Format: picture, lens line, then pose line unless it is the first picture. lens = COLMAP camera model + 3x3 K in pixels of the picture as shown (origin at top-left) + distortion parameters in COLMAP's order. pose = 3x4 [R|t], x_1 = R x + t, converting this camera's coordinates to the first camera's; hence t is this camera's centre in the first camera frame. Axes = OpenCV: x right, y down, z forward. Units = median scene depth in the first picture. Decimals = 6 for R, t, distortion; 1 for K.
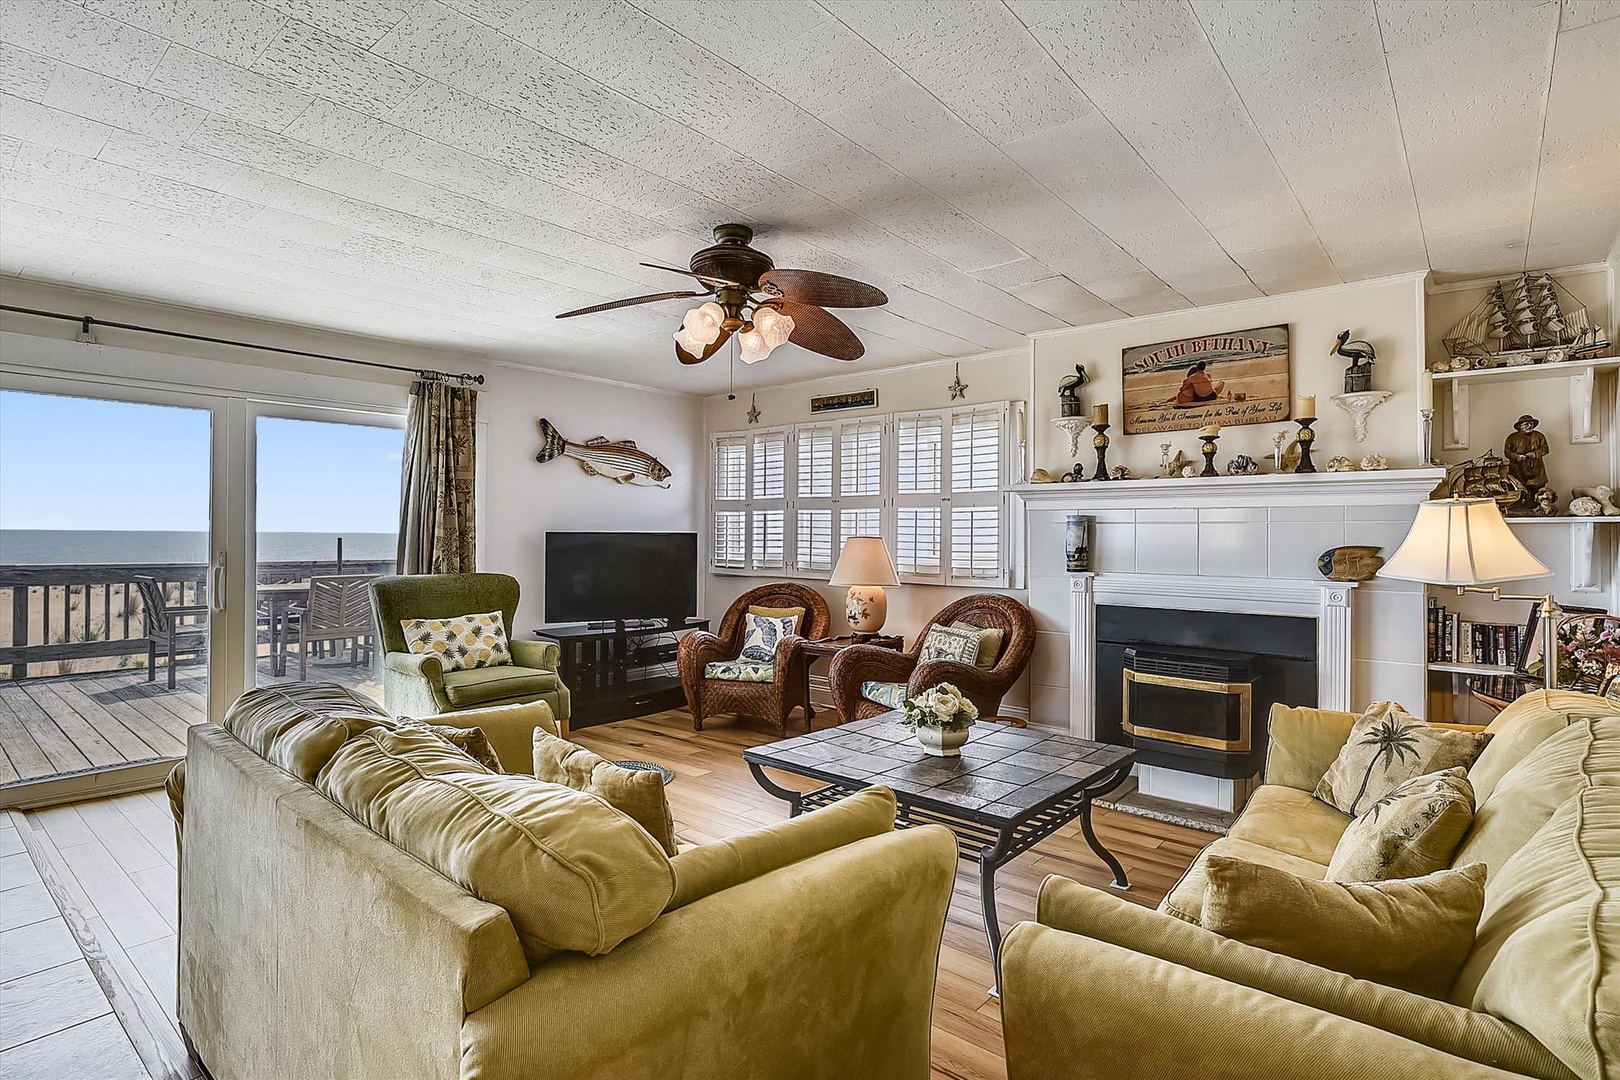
lens RADIAL K [[802.3, 0, 810.1], [0, 802.3, 531.1], [0, 0, 1]] dist [0.000555, -0.000114]
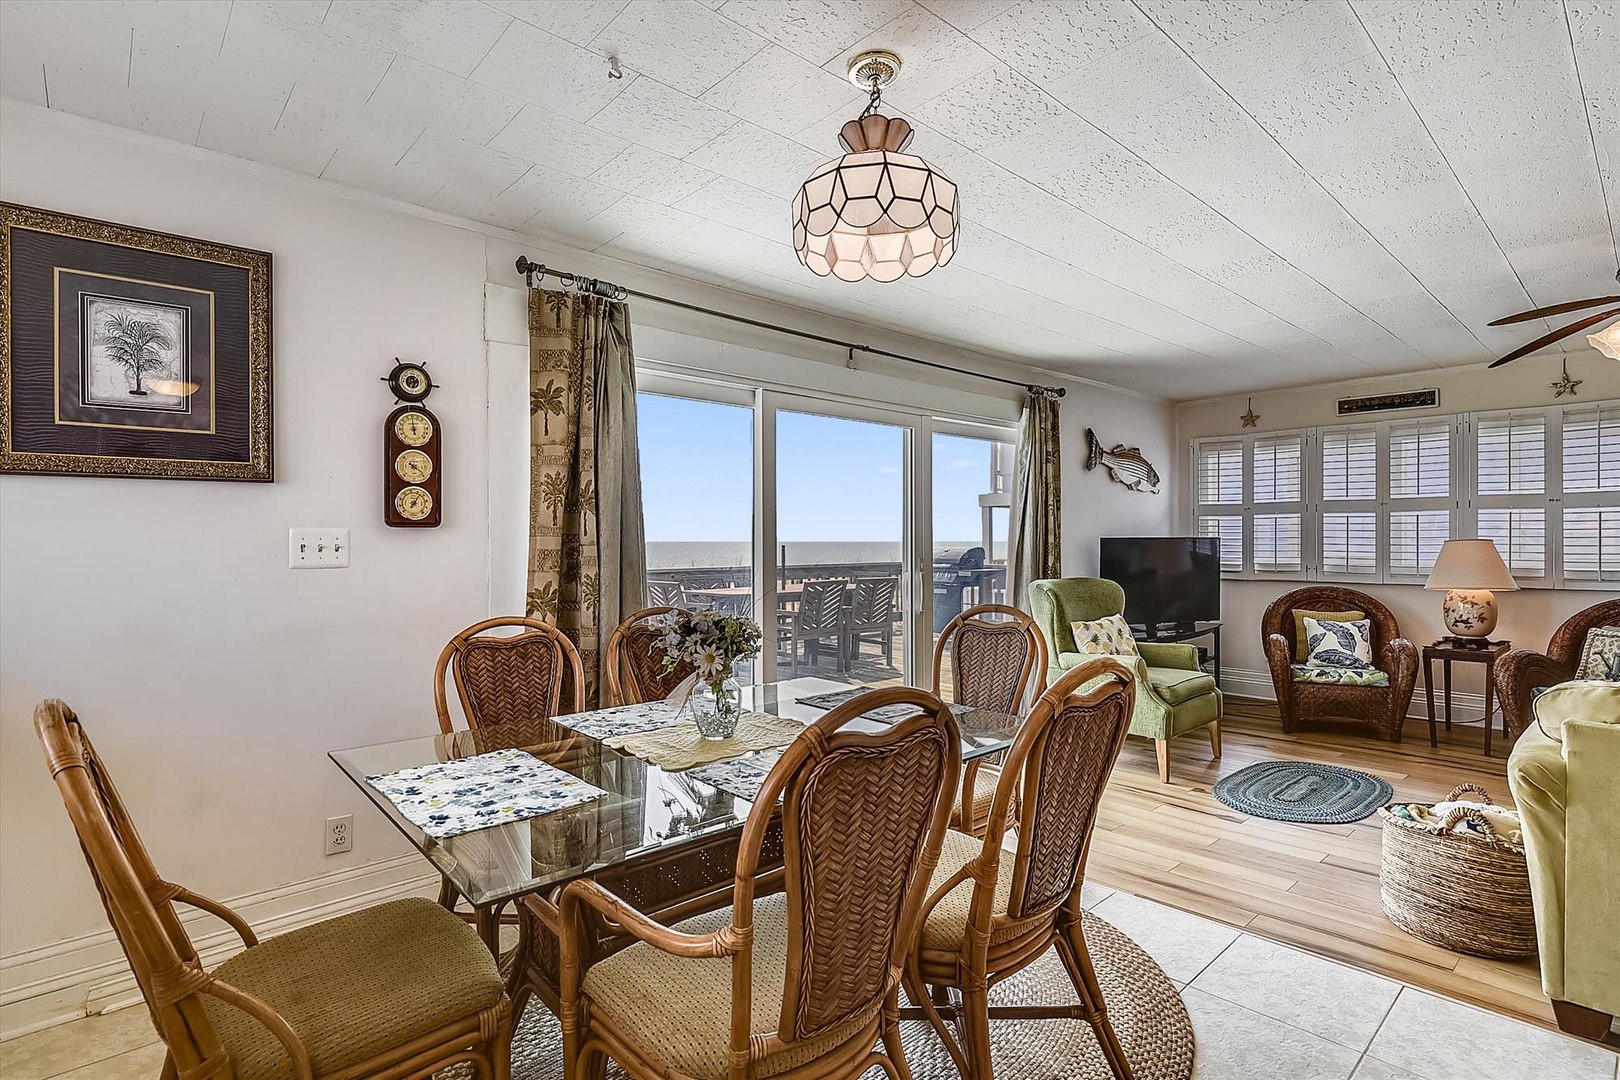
lens RADIAL K [[780.3, 0, 814.4], [0, 780.3, 543.7], [0, 0, 1]] dist [0.016554, -0.019261]
pose [[0.990978, -0.009111, -0.133717, -0.599623], [0.010113, 0.999926, 0.006818, -0.002122], [0.133645, -0.008109, 0.990996, -0.052164]]
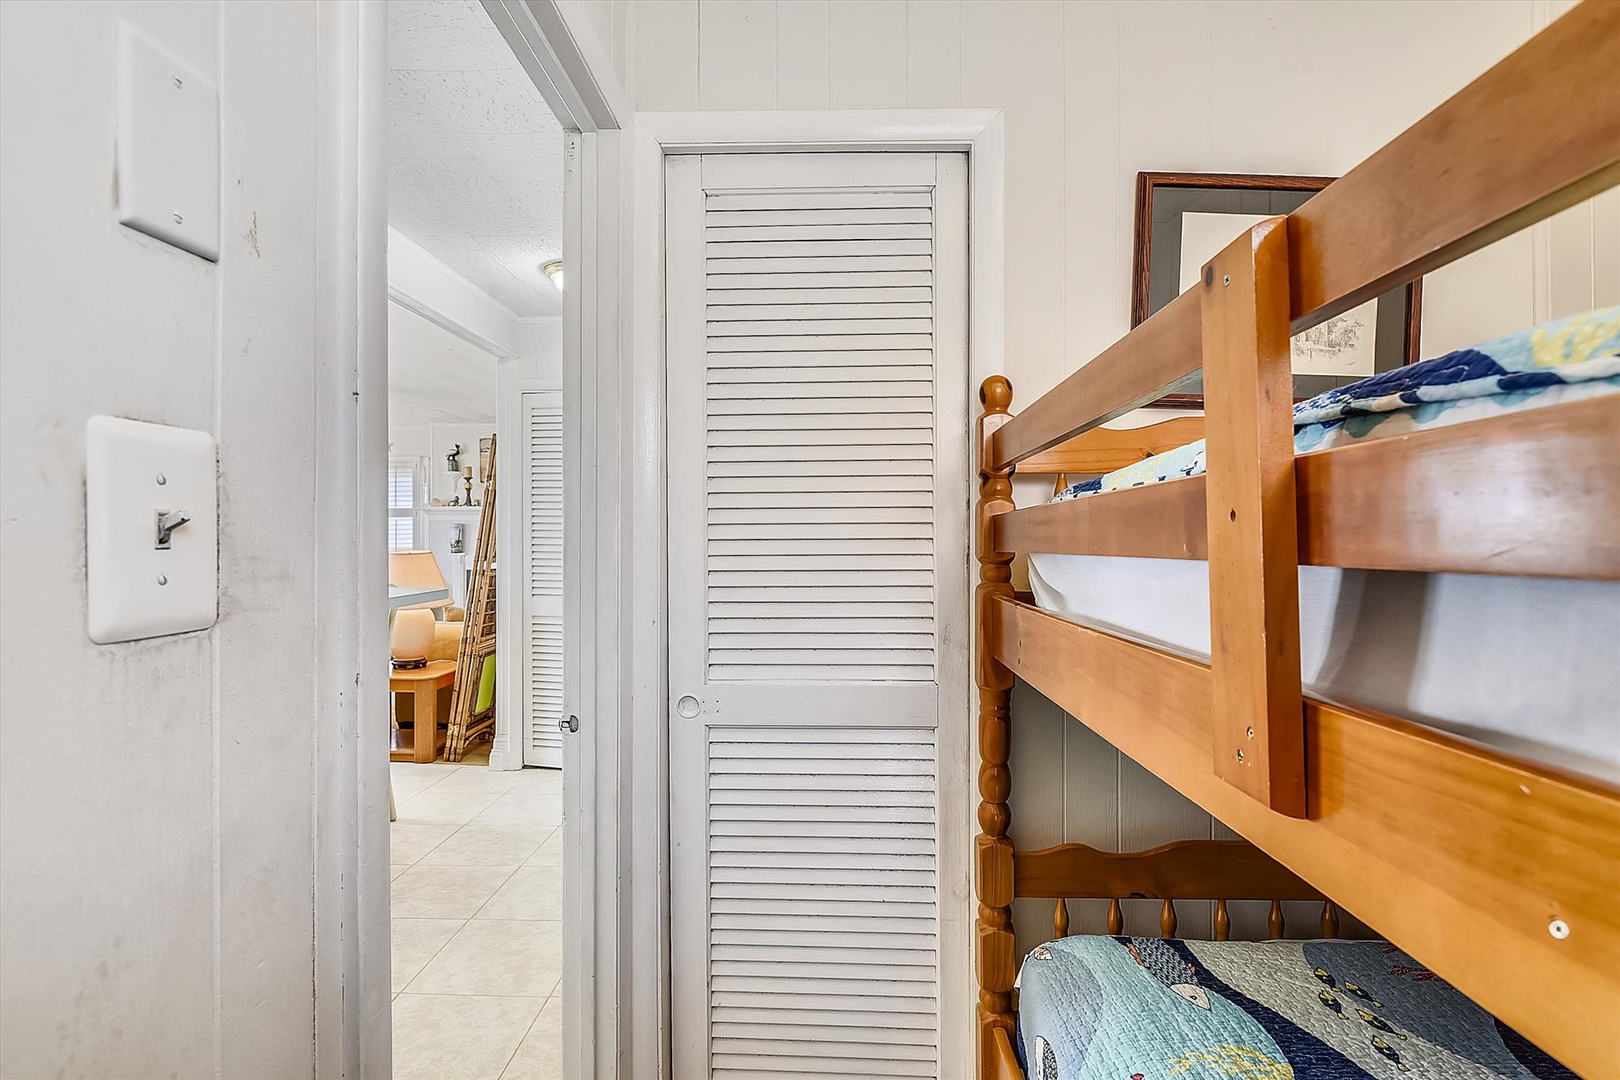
lens RADIAL K [[780.3, 0, 814.4], [0, 780.3, 543.7], [0, 0, 1]] dist [0.016554, -0.019261]
pose [[0.782763, -0.012950, 0.622185, -0.131141], [0.001504, 0.999820, 0.018918, -0.005020], [-0.622318, -0.013873, 0.782642, -0.816565]]
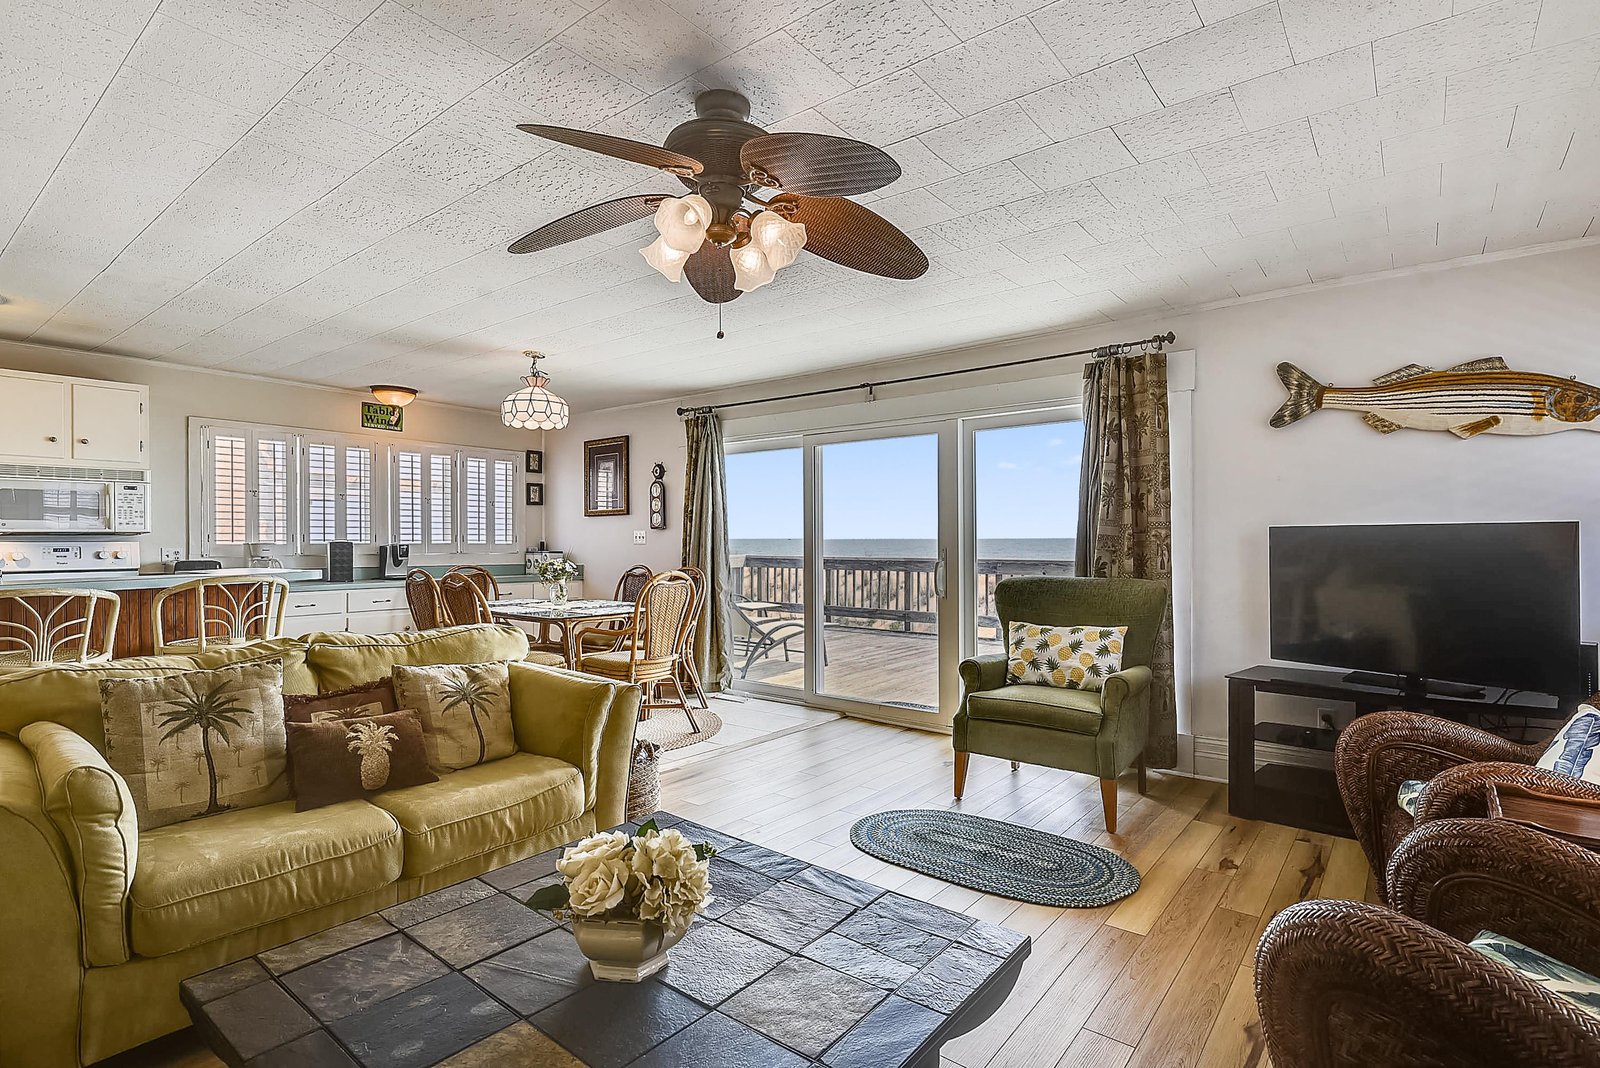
lens RADIAL K [[770.7, 0, 804.4], [0, 770.7, 537.6], [0, 0, 1]] dist [0.016554, -0.019261]
pose [[0.049767, -0.004904, -0.998749, 0.343594], [0.012093, 0.999918, -0.004307, 0.009566], [0.998688, -0.011864, 0.049822, 0.599126]]
